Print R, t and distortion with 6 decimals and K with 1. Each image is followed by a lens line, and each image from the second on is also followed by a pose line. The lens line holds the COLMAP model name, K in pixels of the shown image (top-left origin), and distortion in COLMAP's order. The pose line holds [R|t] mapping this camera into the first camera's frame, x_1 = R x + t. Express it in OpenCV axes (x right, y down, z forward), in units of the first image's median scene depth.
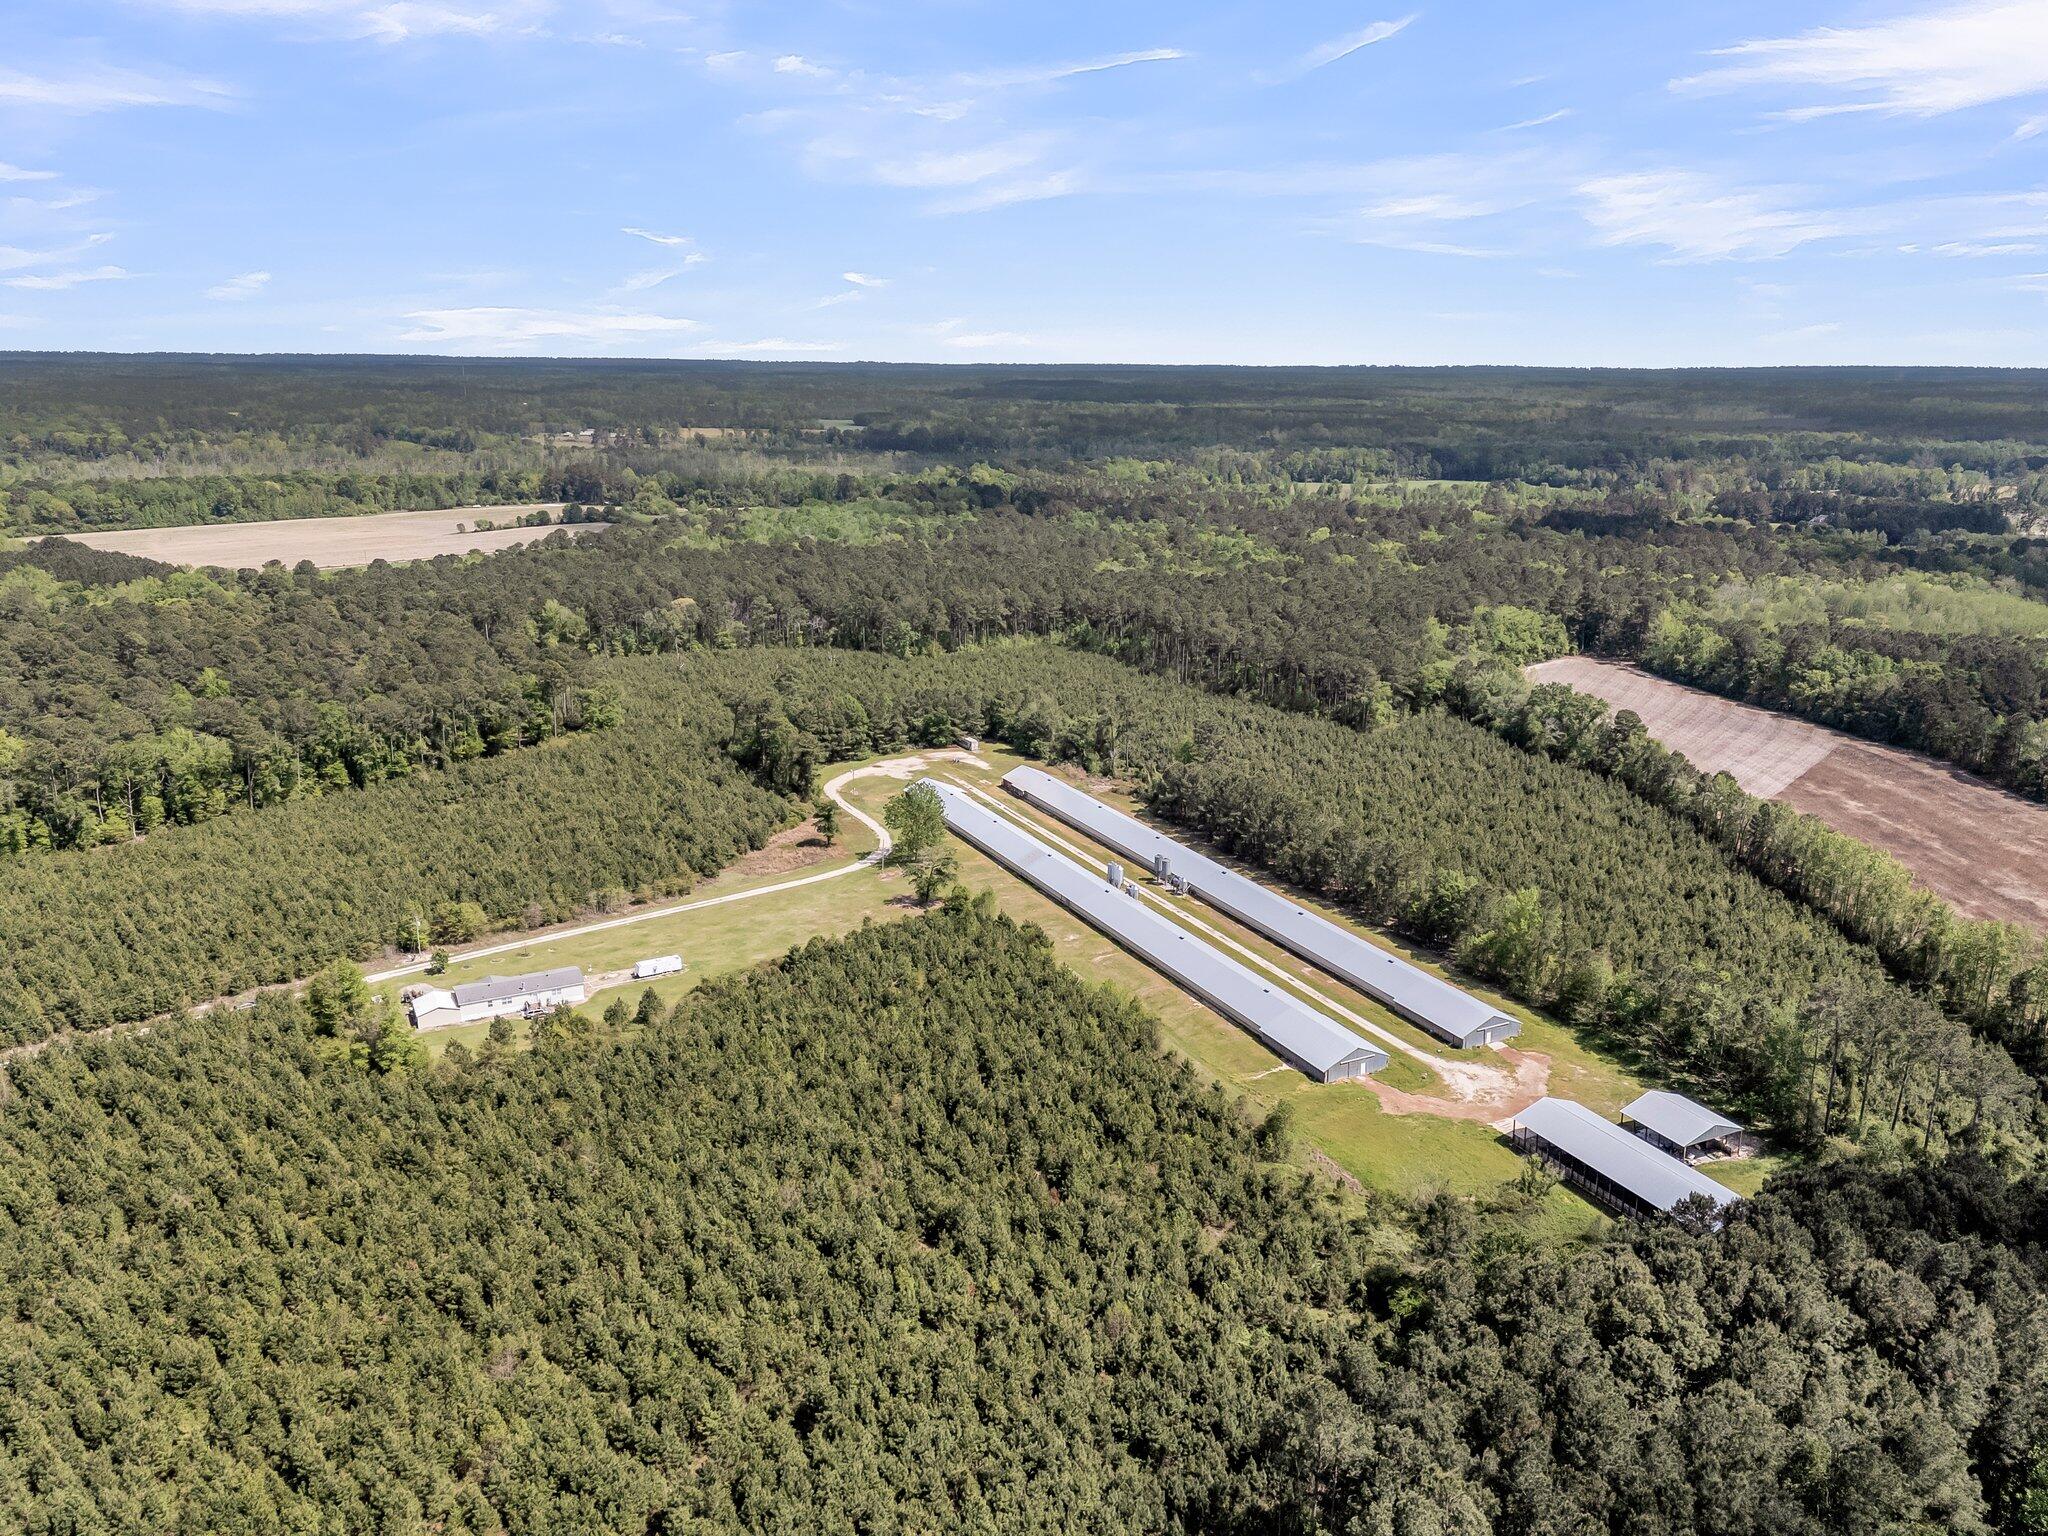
lens RADIAL K [[1520.3, 0, 1032.0], [0, 1520.3, 758.6], [0, 0, 1]] dist [0.110810, -0.146221]
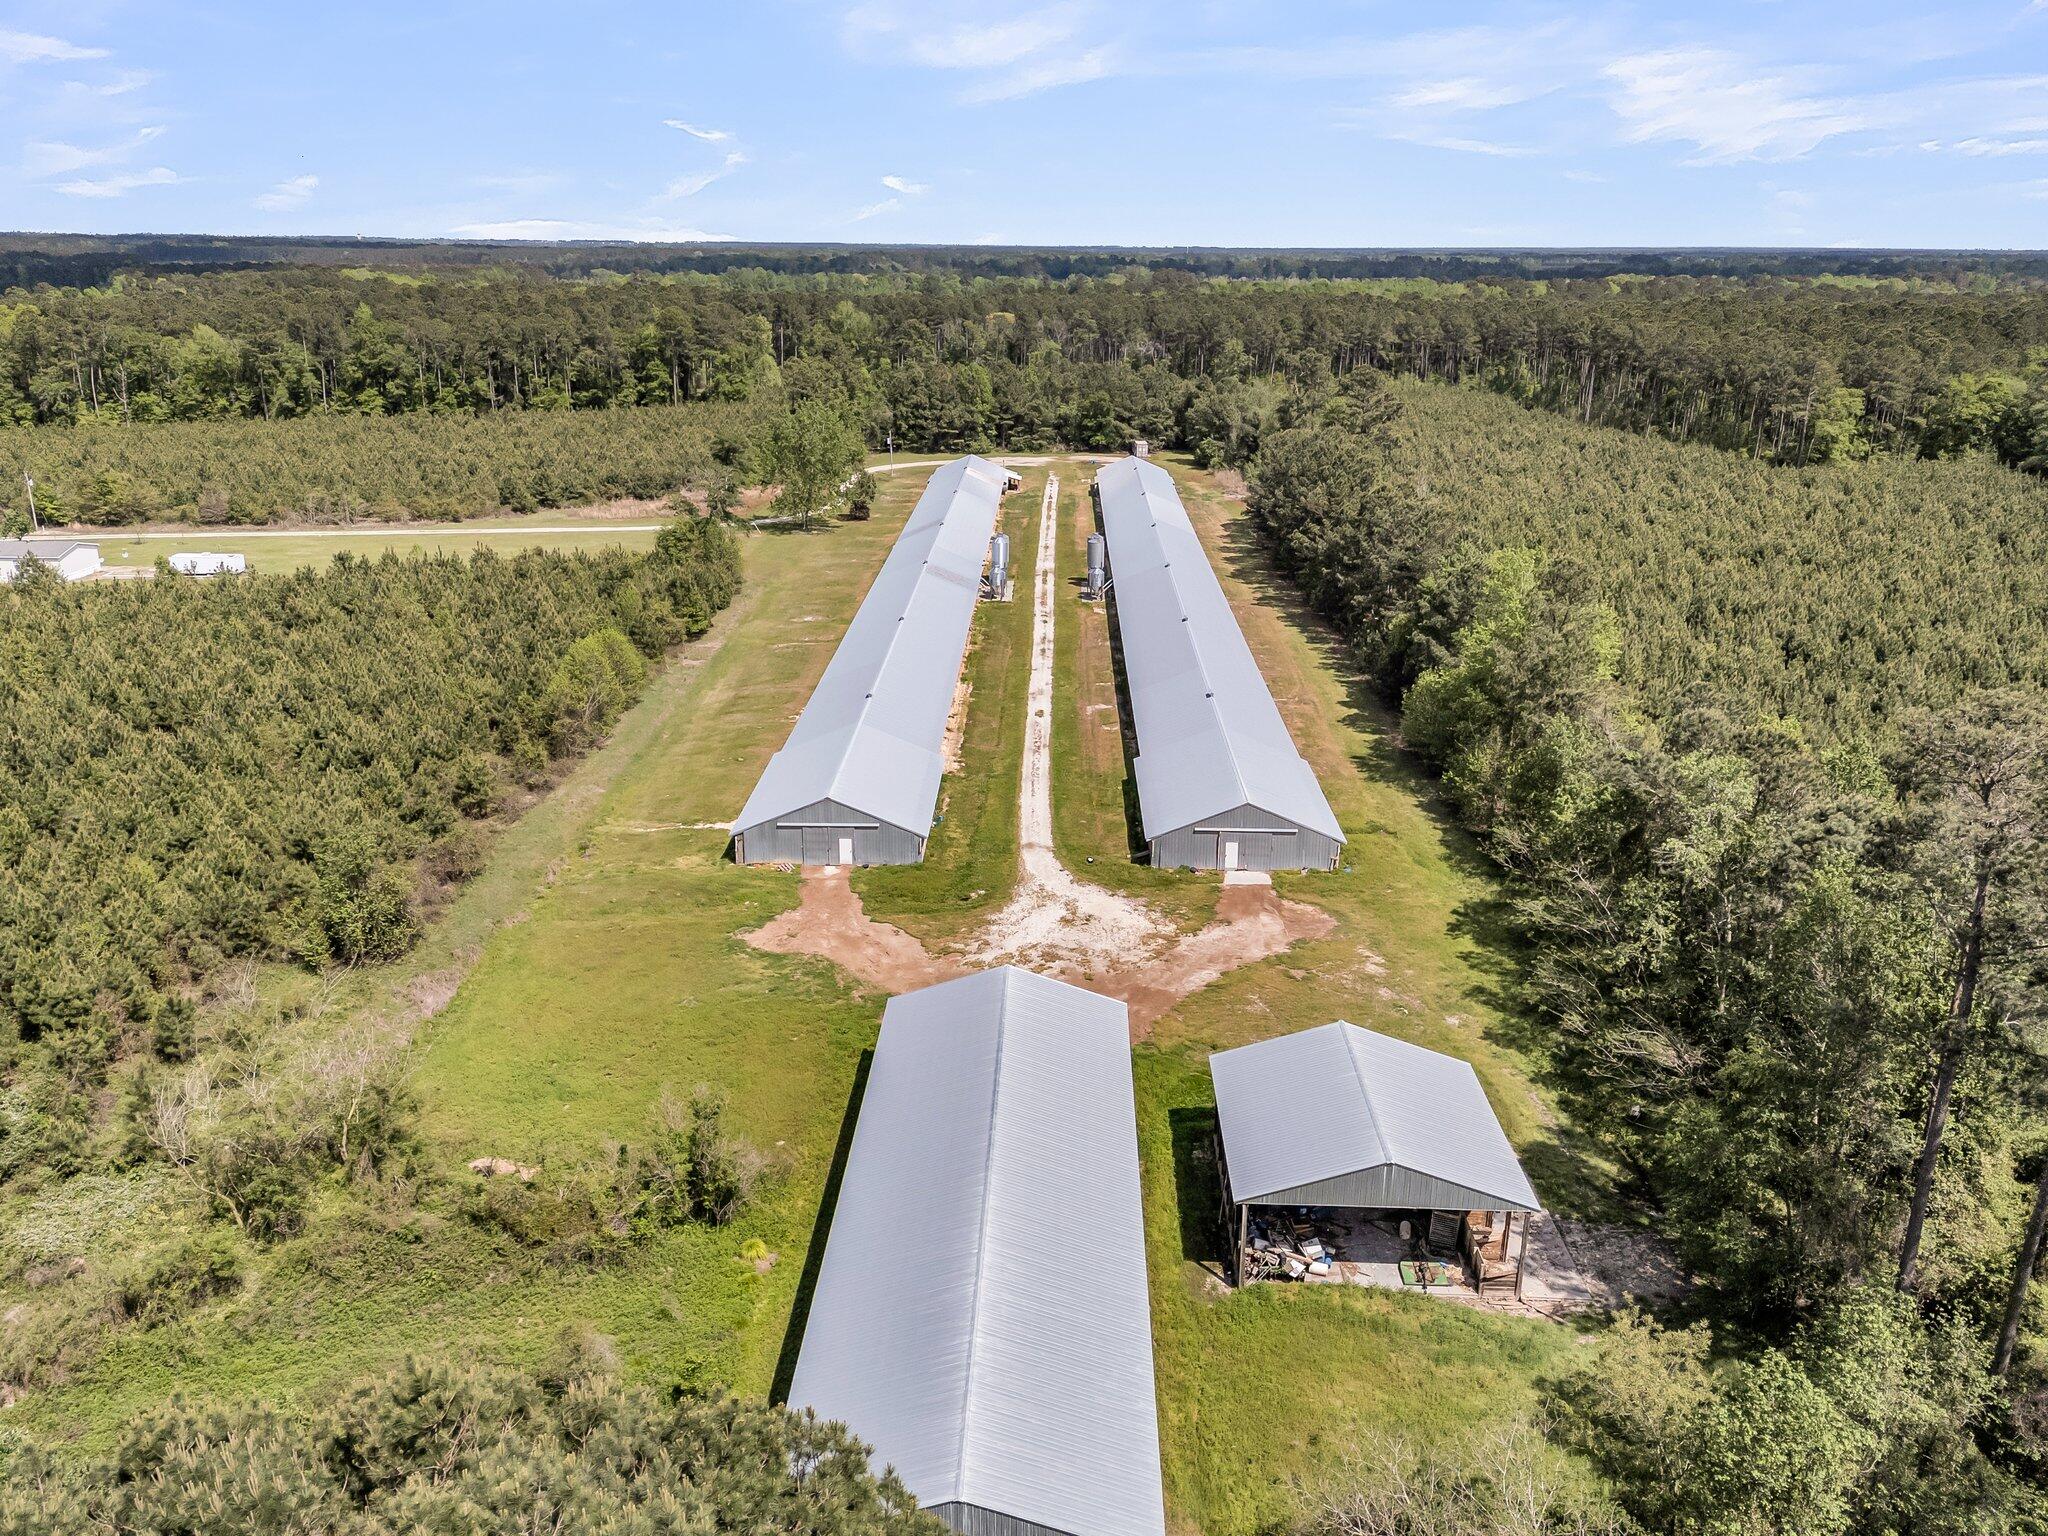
lens RADIAL K [[1524.6, 0, 1033.9], [0, 1524.6, 760.3], [0, 0, 1]] dist [0.085595, -0.076688]
pose [[0.884614, 0.150370, -0.441414, 0.293178], [-0.123233, 0.988315, 0.089709, 0.088286], [0.449746, -0.024961, 0.892808, 0.430805]]
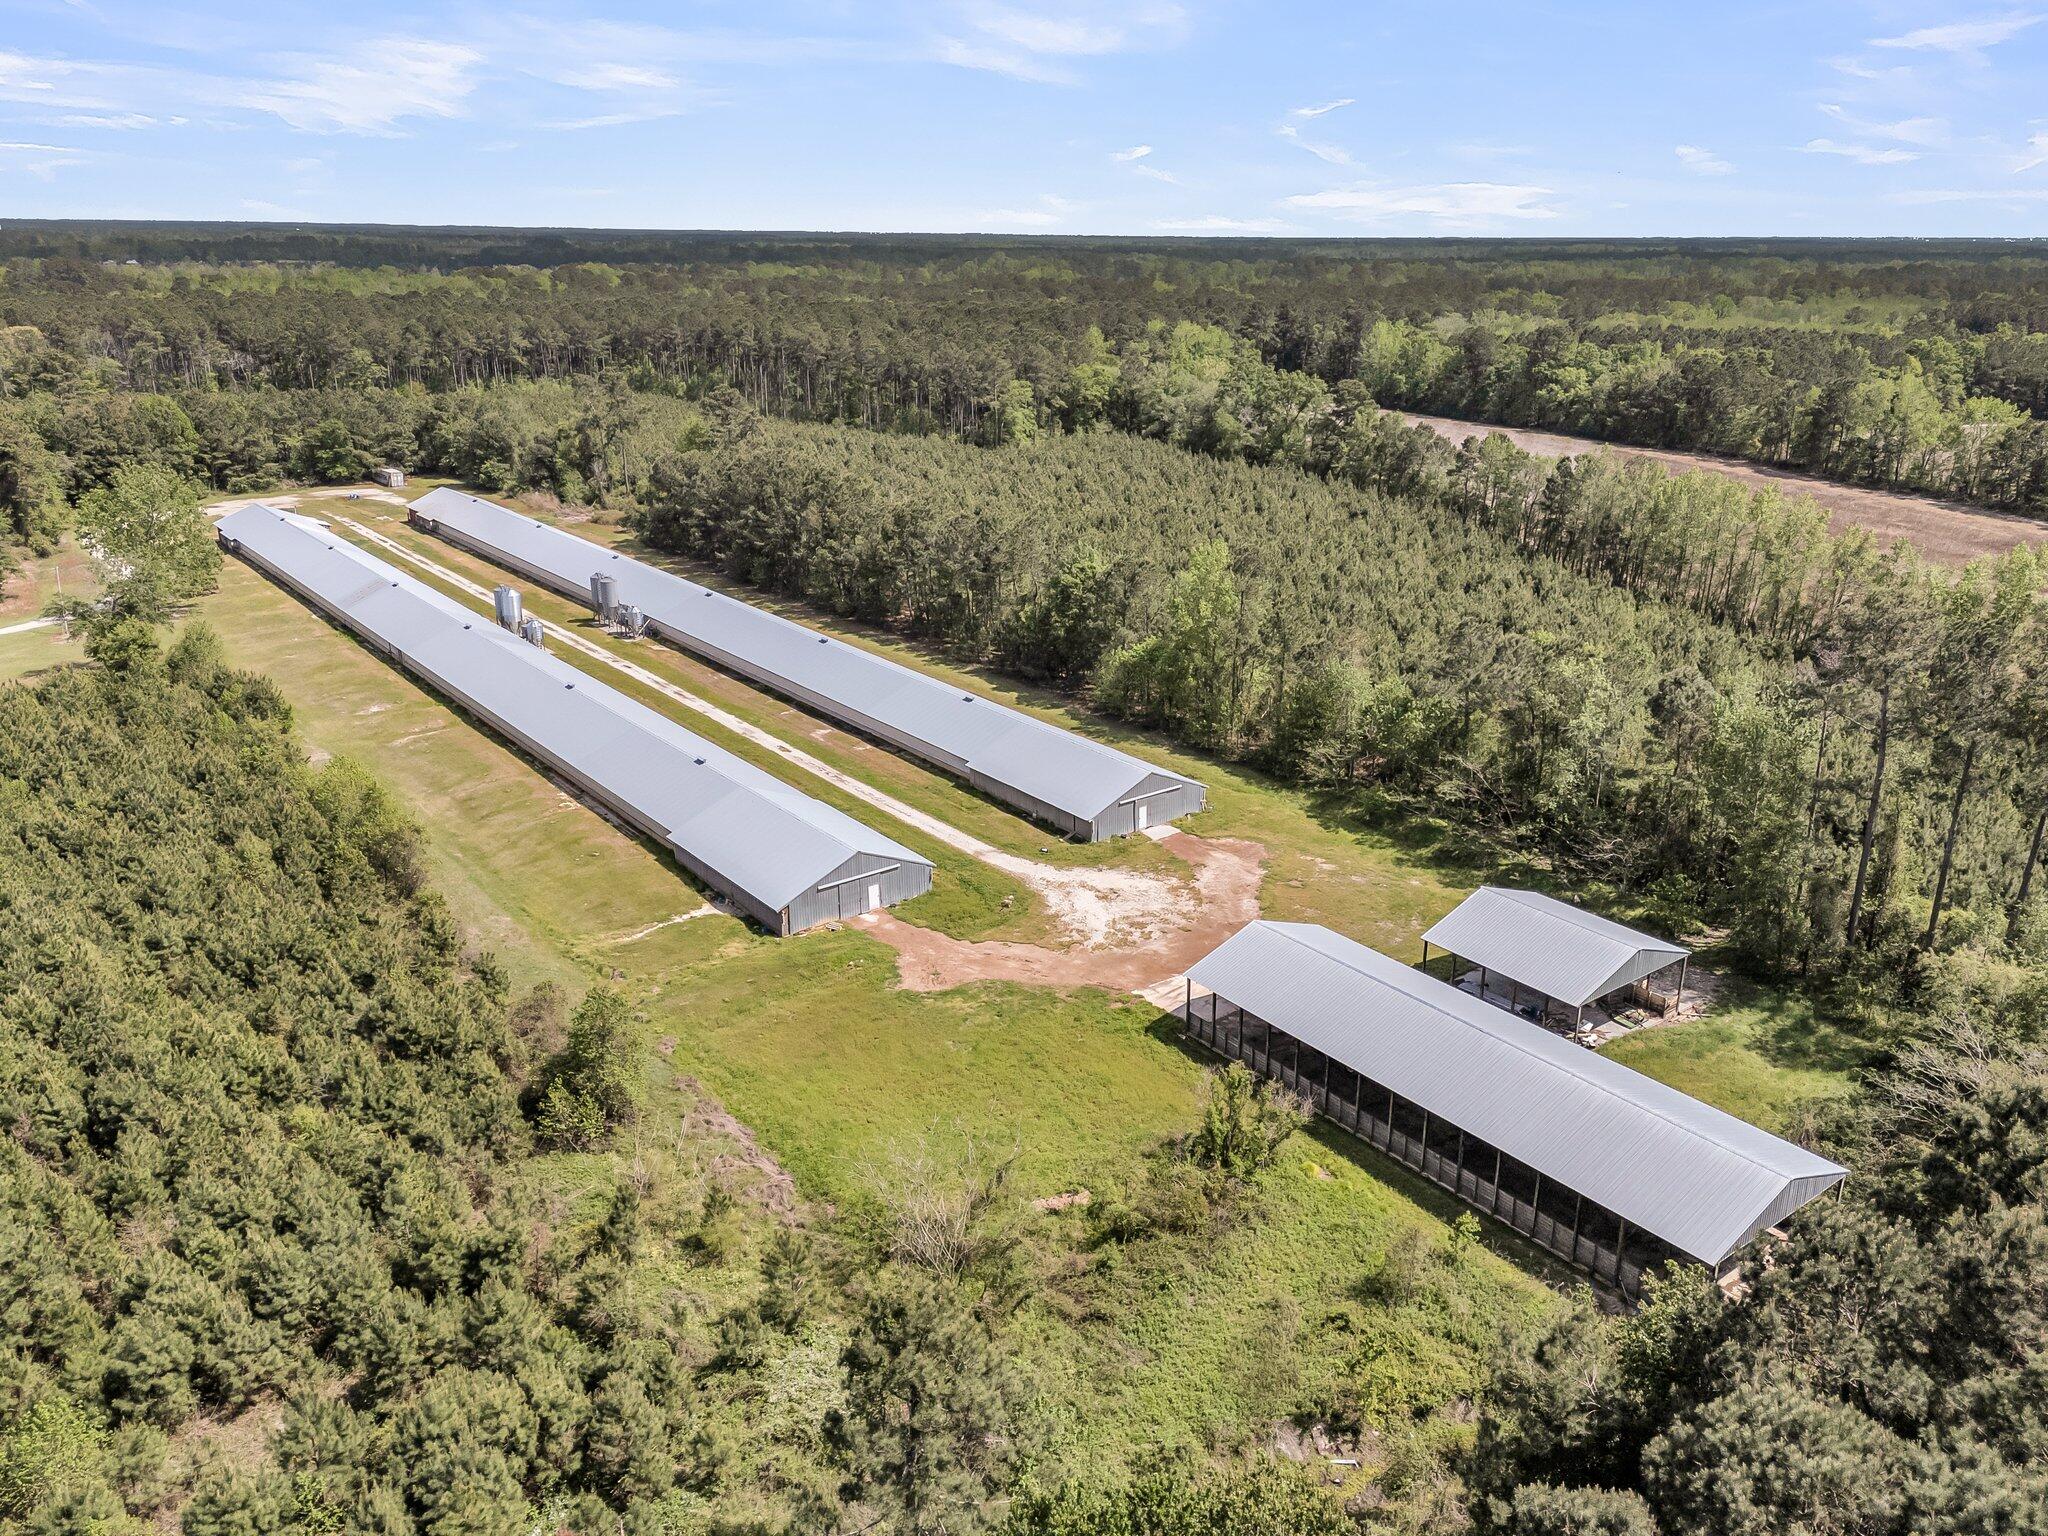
lens RADIAL K [[1520.3, 0, 1032.0], [0, 1520.3, 758.6], [0, 0, 1]] dist [0.110810, -0.146221]
pose [[0.982075, -0.060804, 0.178413, 0.121767], [0.047584, 0.995859, 0.077470, 0.085224], [-0.182384, -0.067592, 0.980901, 0.366436]]
